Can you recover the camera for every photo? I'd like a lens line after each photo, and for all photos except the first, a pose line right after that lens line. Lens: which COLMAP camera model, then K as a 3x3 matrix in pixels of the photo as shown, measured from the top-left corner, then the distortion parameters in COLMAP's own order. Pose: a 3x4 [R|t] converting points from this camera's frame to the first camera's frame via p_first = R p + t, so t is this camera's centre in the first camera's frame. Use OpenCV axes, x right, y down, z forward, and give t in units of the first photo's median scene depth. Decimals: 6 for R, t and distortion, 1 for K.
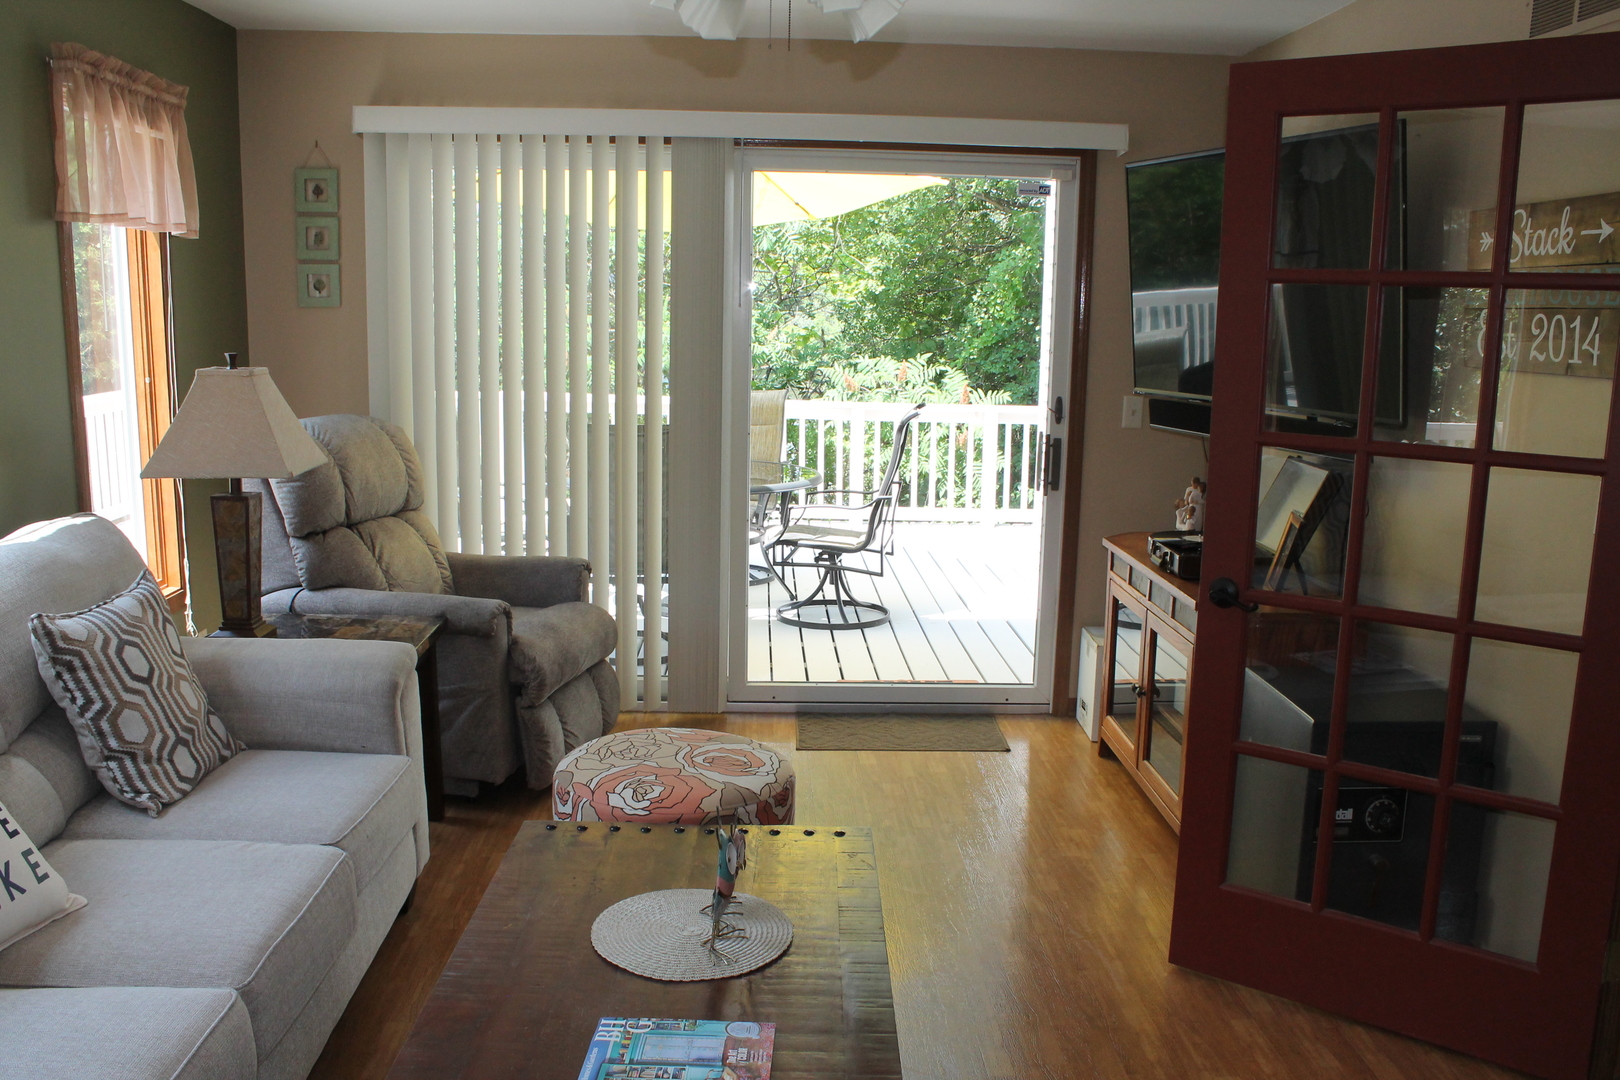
lens RADIAL K [[1358.4, 0, 812.1], [0, 1358.4, 570.4], [0, 0, 1]] dist [-0.164688, 0.135702]
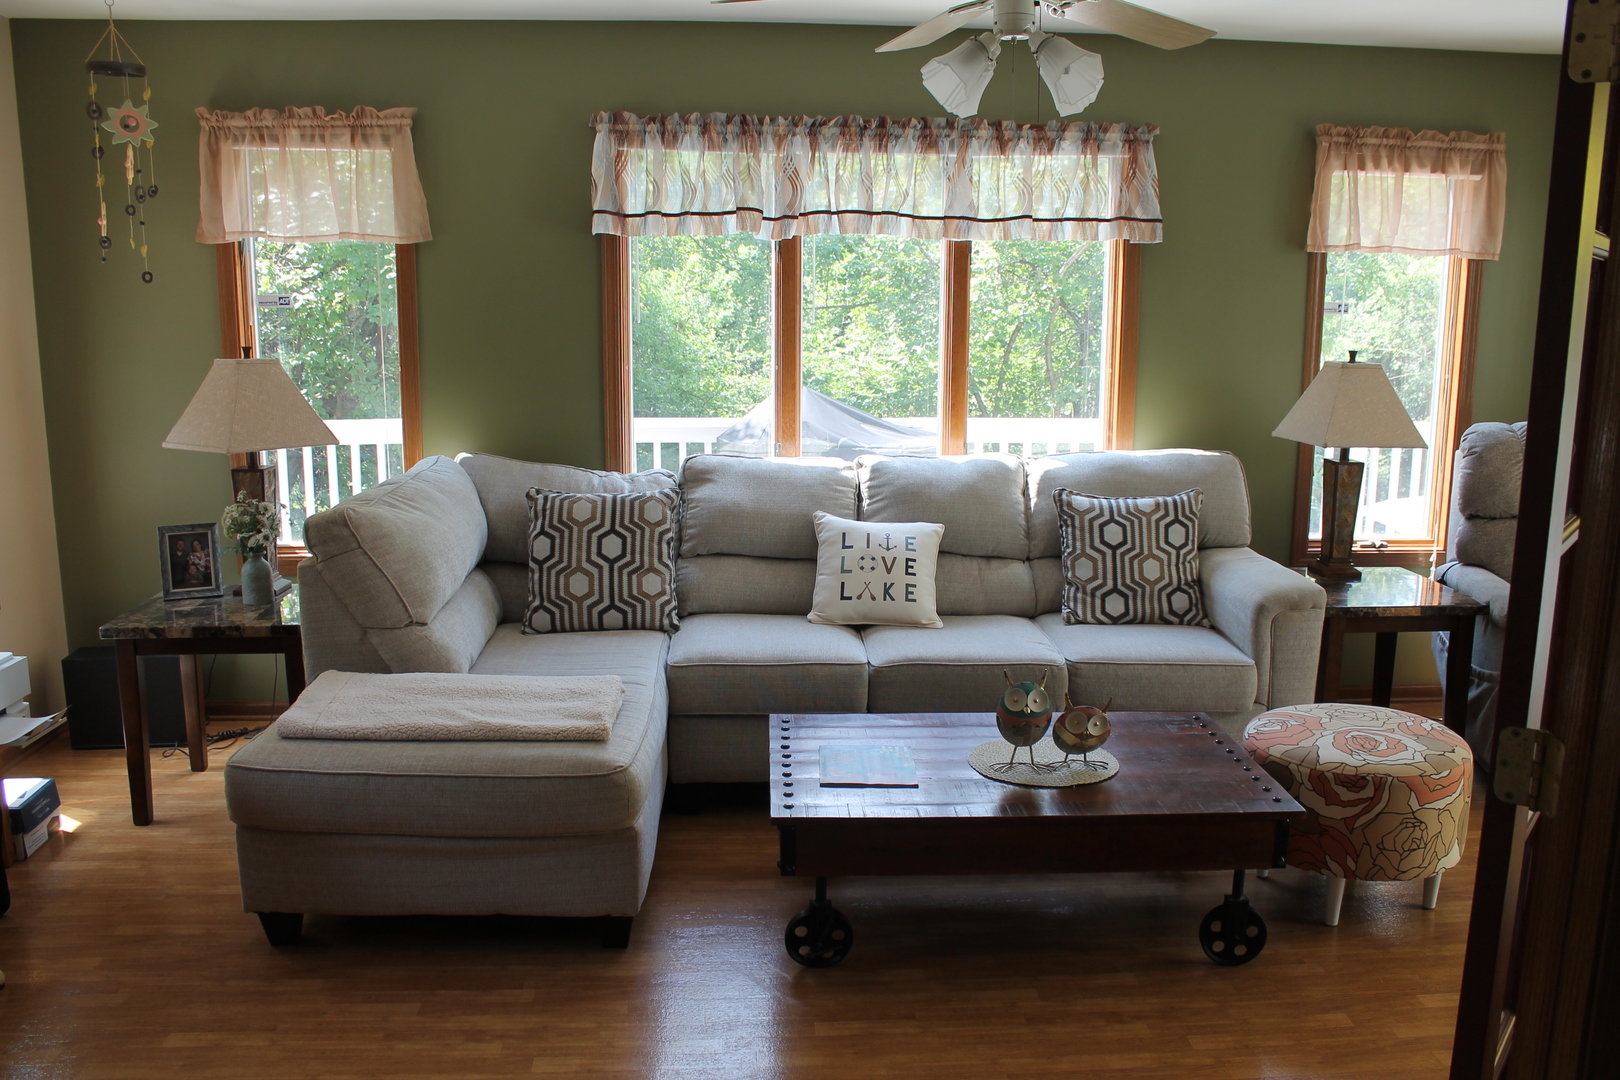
lens RADIAL K [[1358.4, 0, 812.1], [0, 1358.4, 570.4], [0, 0, 1]] dist [-0.164688, 0.135702]
pose [[0.008410, 0.173118, -0.984865, 1.070713], [-0.195741, 0.966132, 0.168153, -0.088669], [0.980620, 0.191364, 0.042011, 0.593131]]
